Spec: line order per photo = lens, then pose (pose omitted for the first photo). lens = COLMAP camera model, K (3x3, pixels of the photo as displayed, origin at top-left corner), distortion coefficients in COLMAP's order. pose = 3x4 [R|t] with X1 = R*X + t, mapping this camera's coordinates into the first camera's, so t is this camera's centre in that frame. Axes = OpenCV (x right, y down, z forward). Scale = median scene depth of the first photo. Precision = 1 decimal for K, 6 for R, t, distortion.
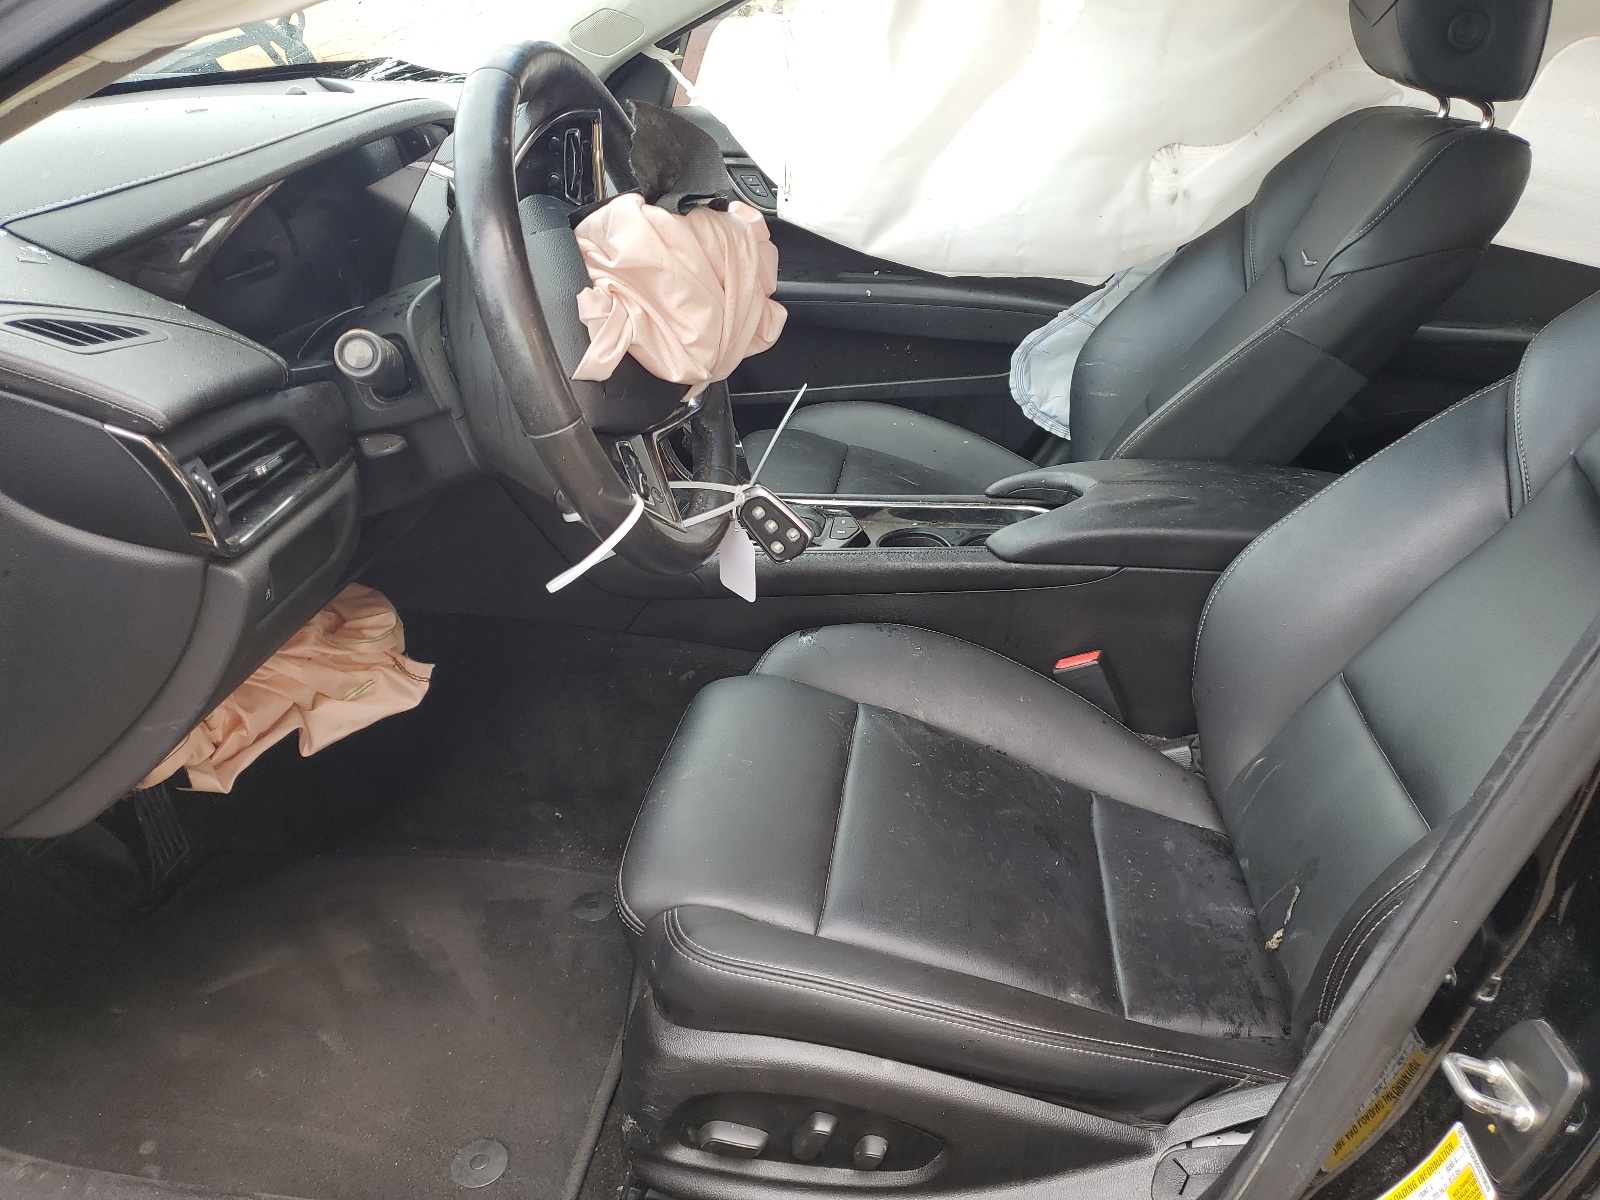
lens RADIAL K [[1215.3, 0, 800.3], [0, 1215.3, 599.4], [0, 0, 1]] dist [0.010019, -0.002583]
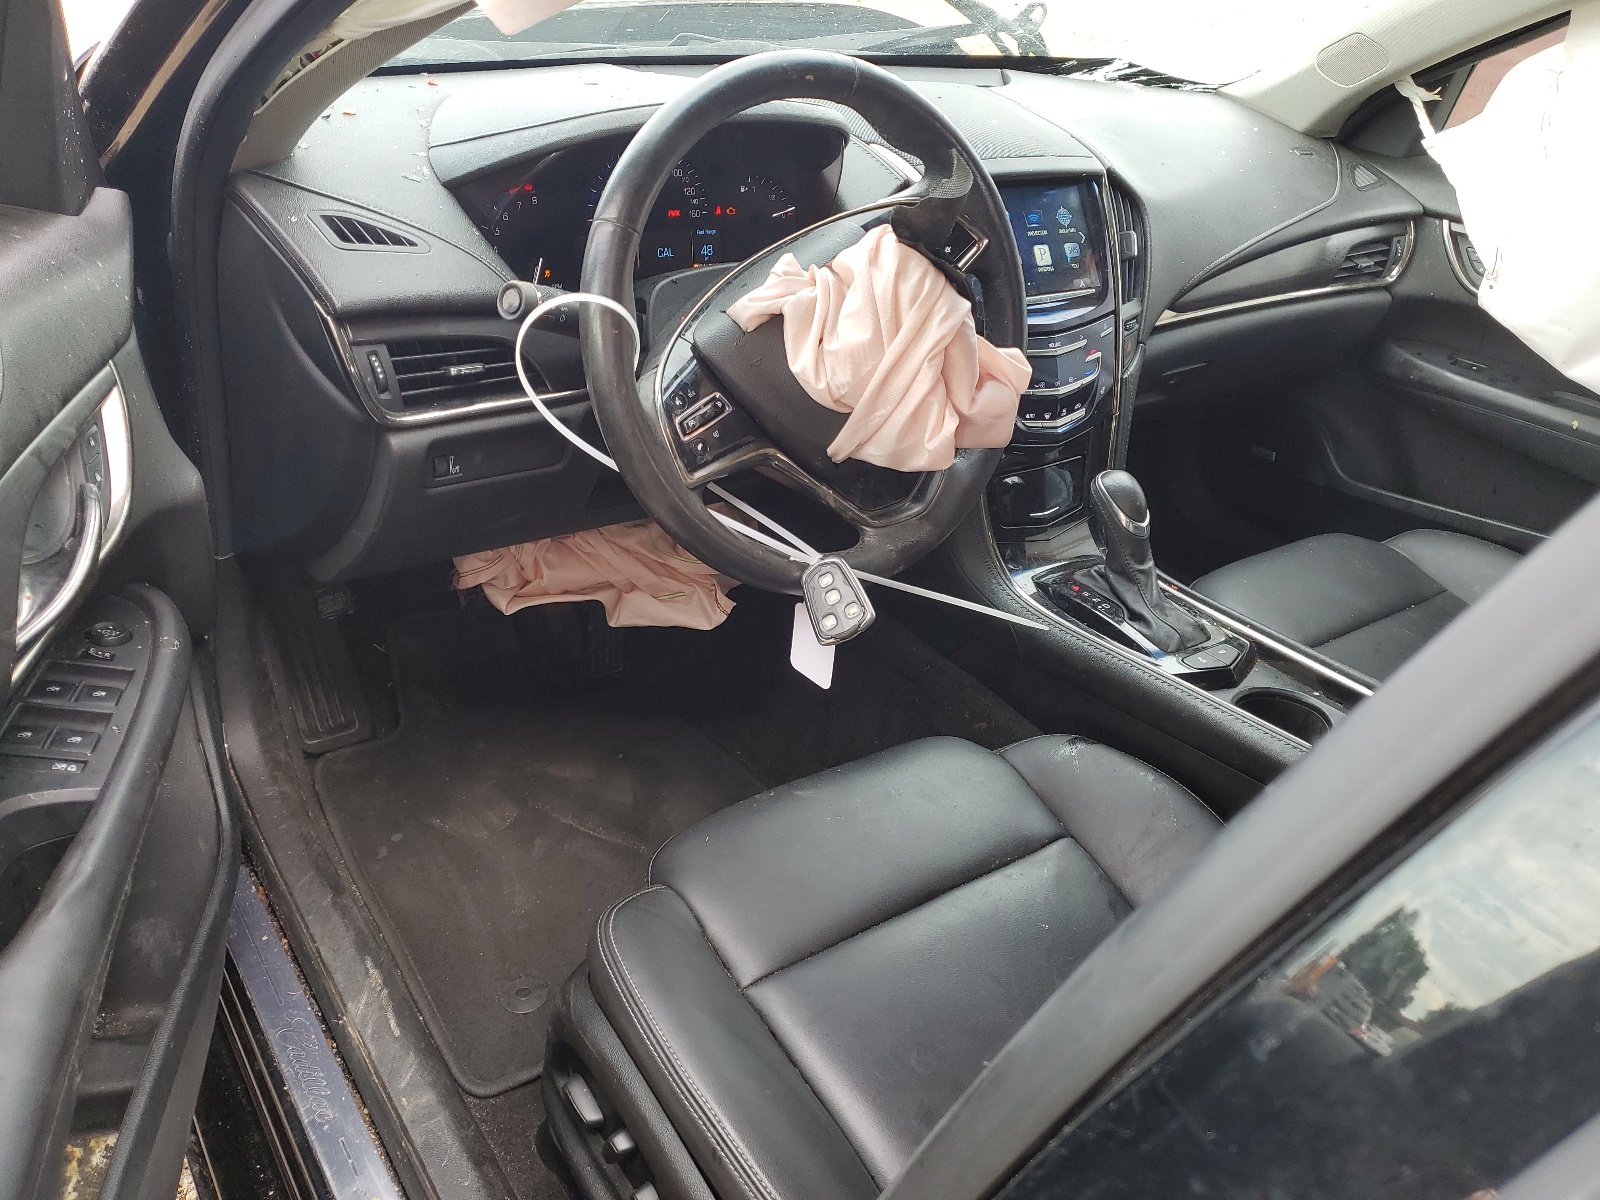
lens RADIAL K [[1215.3, 0, 799.5], [0, 1215.3, 601.6], [0, 0, 1]] dist [0.010019, -0.002583]
pose [[0.692744, 0.390598, -0.606249, 0.264504], [-0.382441, 0.911662, 0.150367, -0.087937], [0.611428, 0.127689, 0.780930, 0.113845]]
